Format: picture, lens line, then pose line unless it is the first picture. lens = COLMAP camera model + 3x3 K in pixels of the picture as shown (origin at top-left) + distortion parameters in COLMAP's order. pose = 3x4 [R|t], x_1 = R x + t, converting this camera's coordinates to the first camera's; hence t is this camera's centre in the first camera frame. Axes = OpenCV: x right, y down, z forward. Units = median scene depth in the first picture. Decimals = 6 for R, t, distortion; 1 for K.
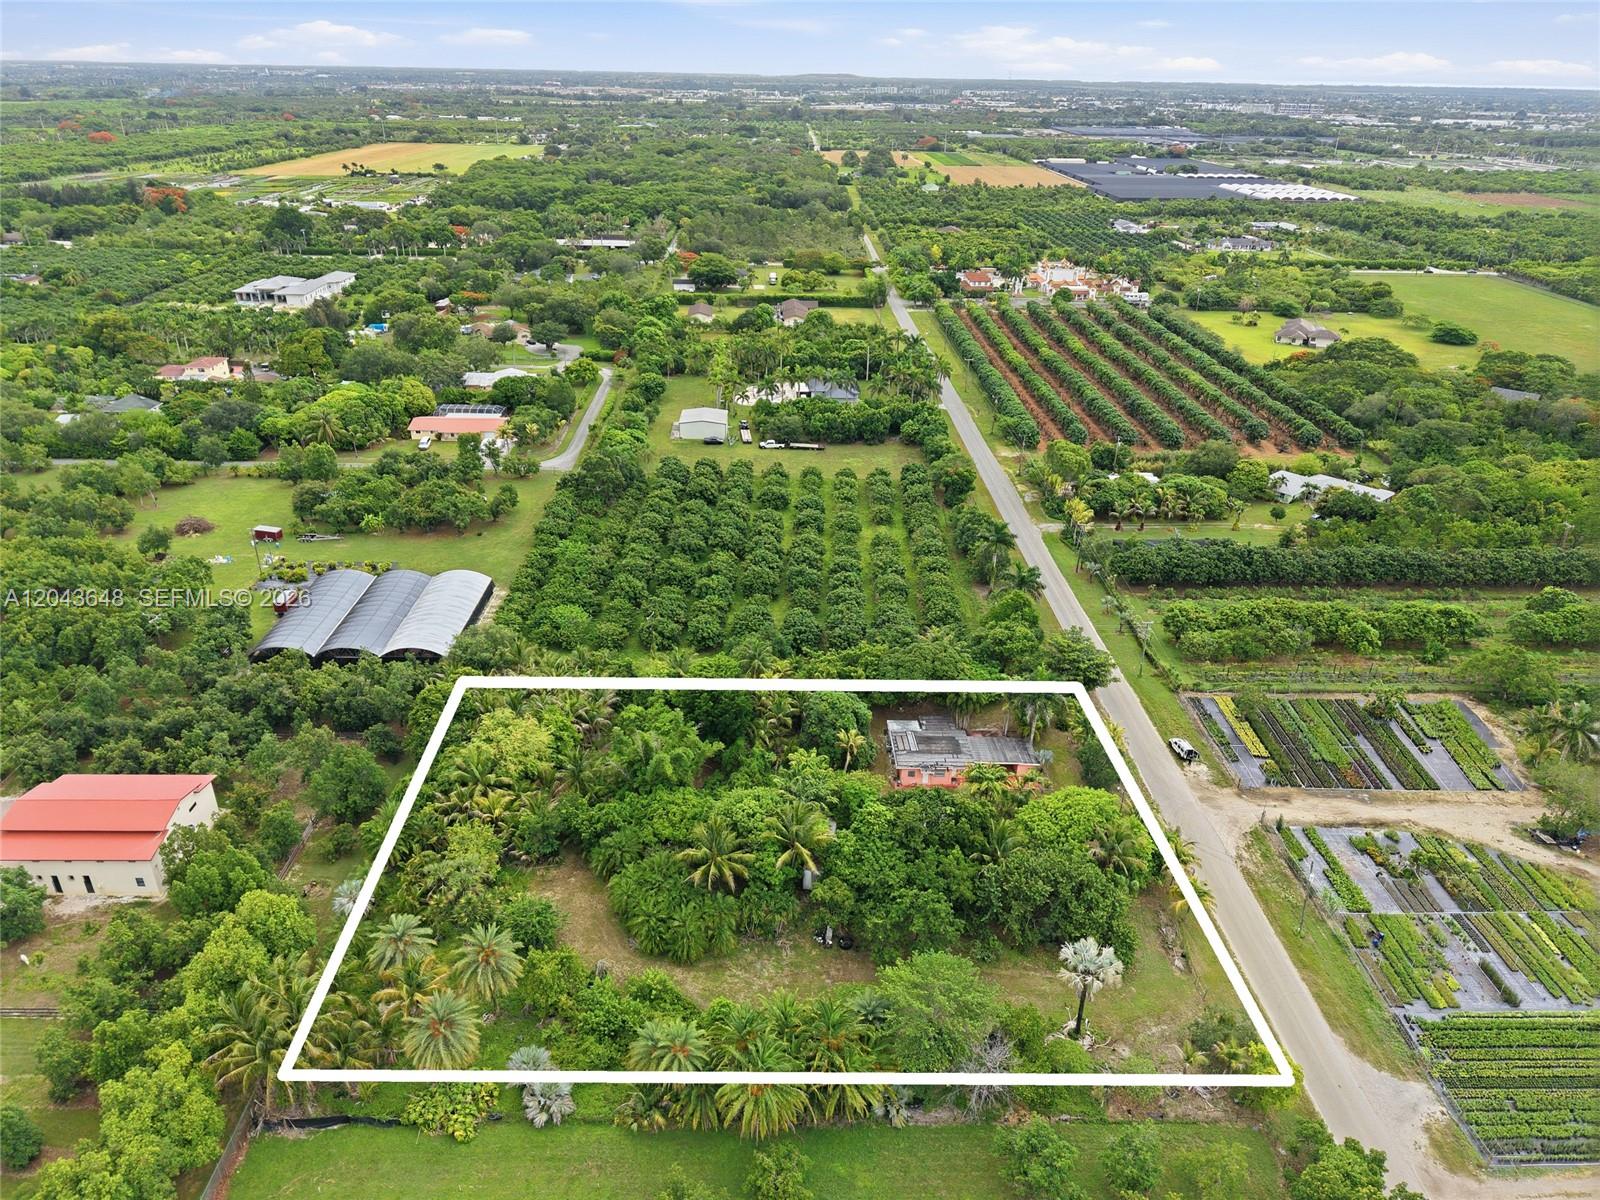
lens RADIAL K [[1124.8, 0, 771.1], [0, 1124.8, 583.4], [0, 0, 1]] dist [0.004017, 0.007959]
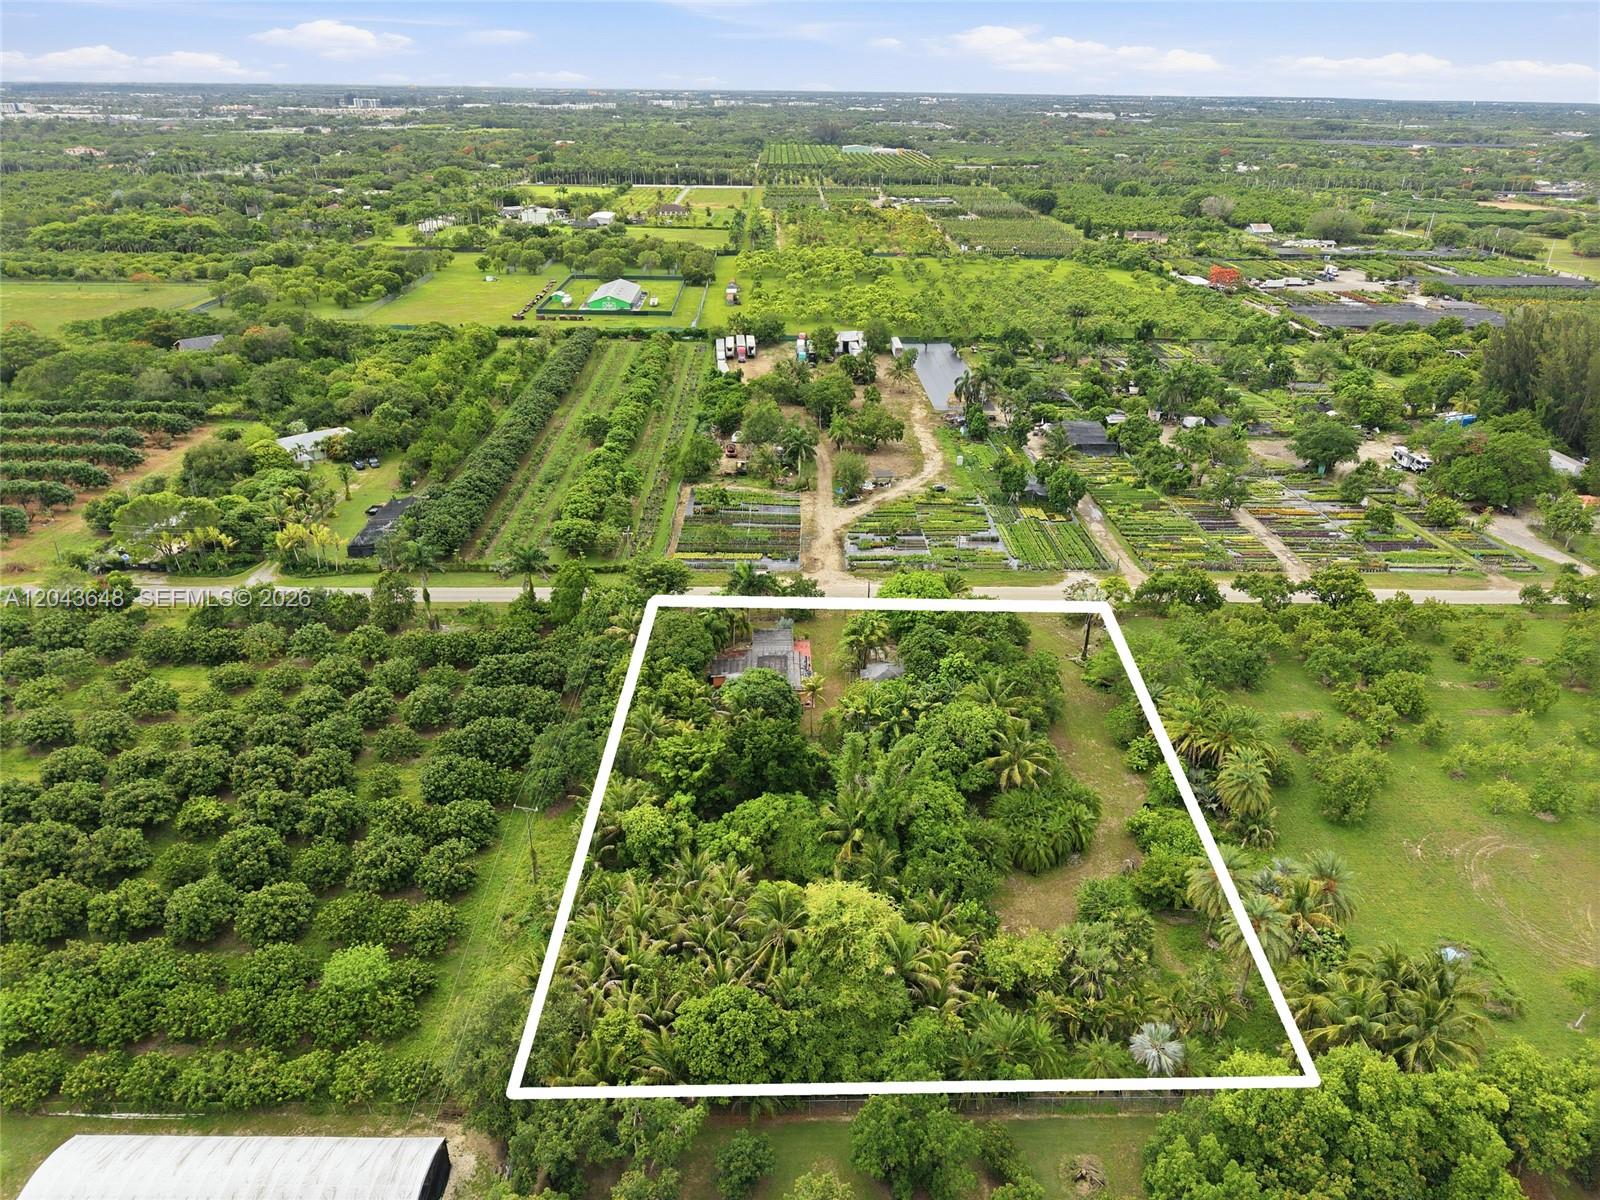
lens RADIAL K [[1047.7, 0, 800.0], [0, 1047.7, 600.0], [0, 0, 1]] dist [0.052122, -0.076576]
pose [[-0.006388, -0.454609, 0.890668, -0.694992], [0.425319, 0.804871, 0.413868, -0.301056], [-0.905021, 0.381462, 0.188212, 0.773520]]
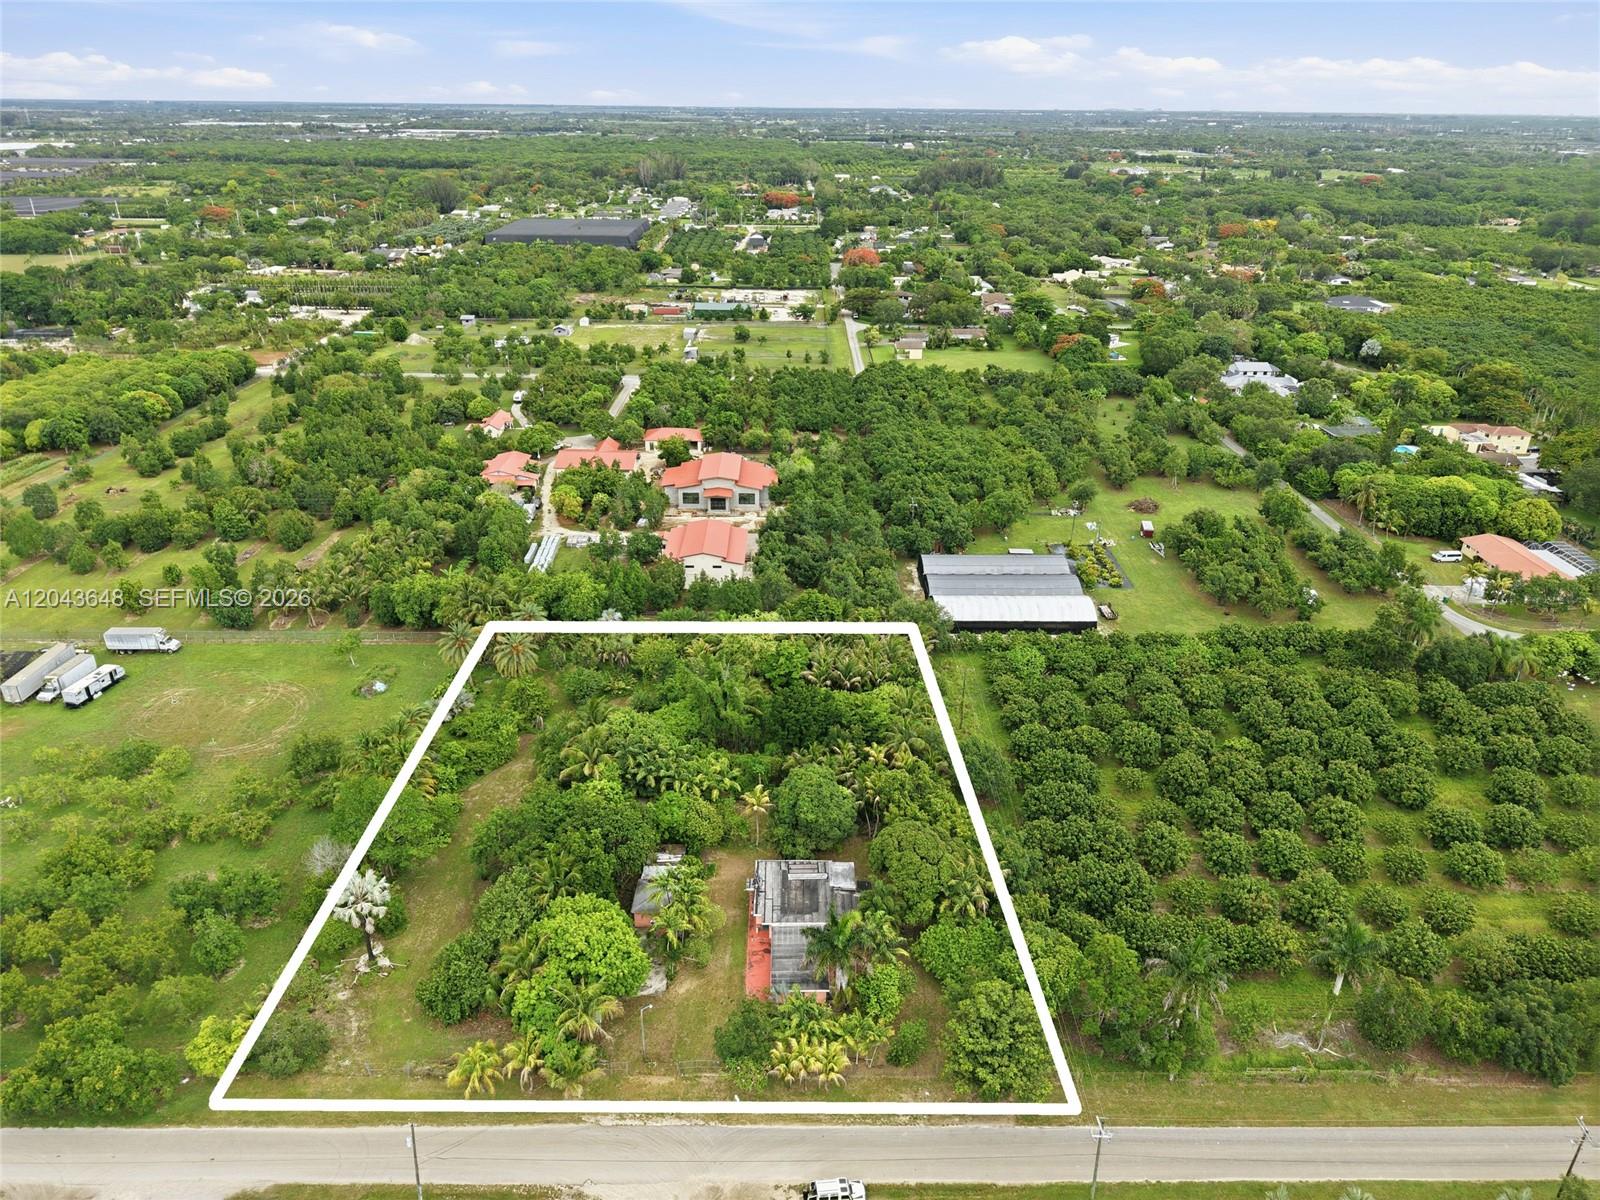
lens RADIAL K [[1033.8, 0, 800.0], [0, 1033.8, 600.0], [0, 0, 1]] dist [0.040227, -0.083030]
pose [[-0.002279, 0.433837, -0.900988, 0.763754], [-0.421778, 0.816510, 0.394227, -0.345721], [0.906696, 0.380915, 0.181123, 0.791278]]
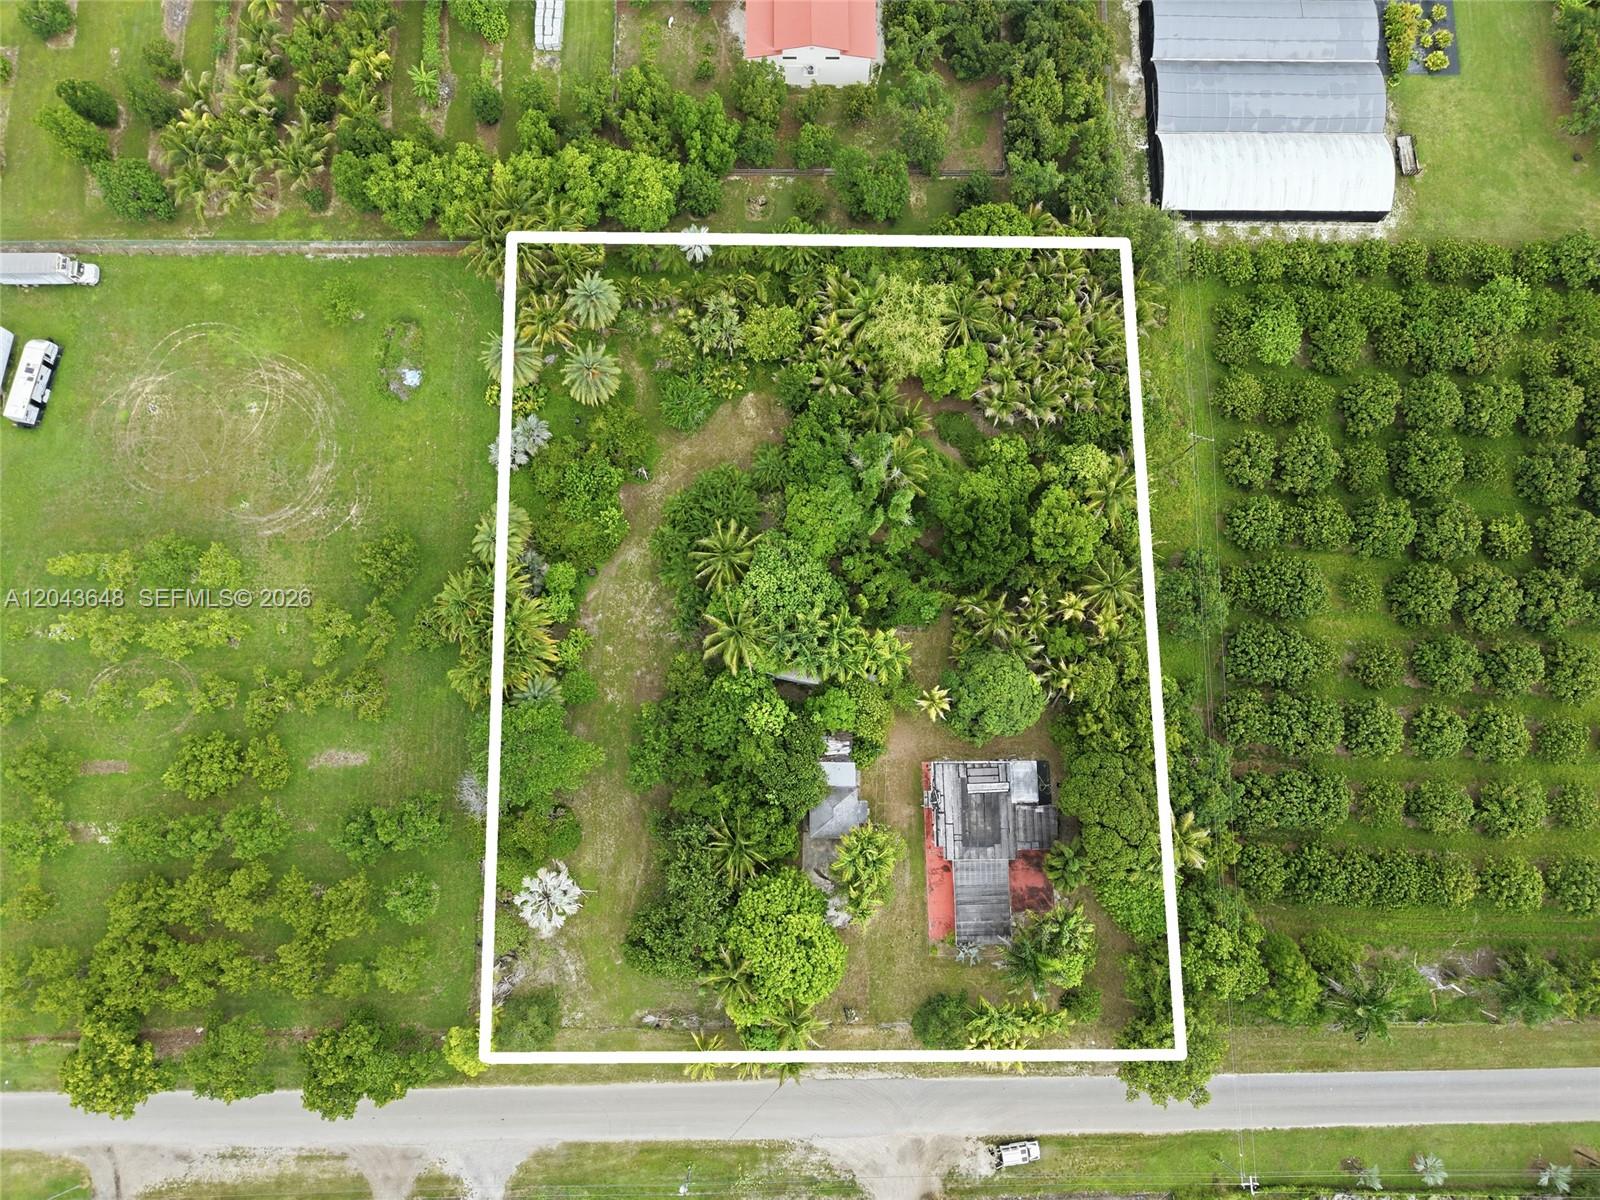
lens RADIAL K [[1047.7, 0, 800.0], [0, 1047.7, 600.0], [0, 0, 1]] dist [0.052122, -0.076576]
pose [[-0.006317, 0.986029, -0.166453, 0.120741], [-0.421641, 0.148310, 0.894552, -0.512560], [0.906741, 0.075835, 0.414813, 0.564547]]
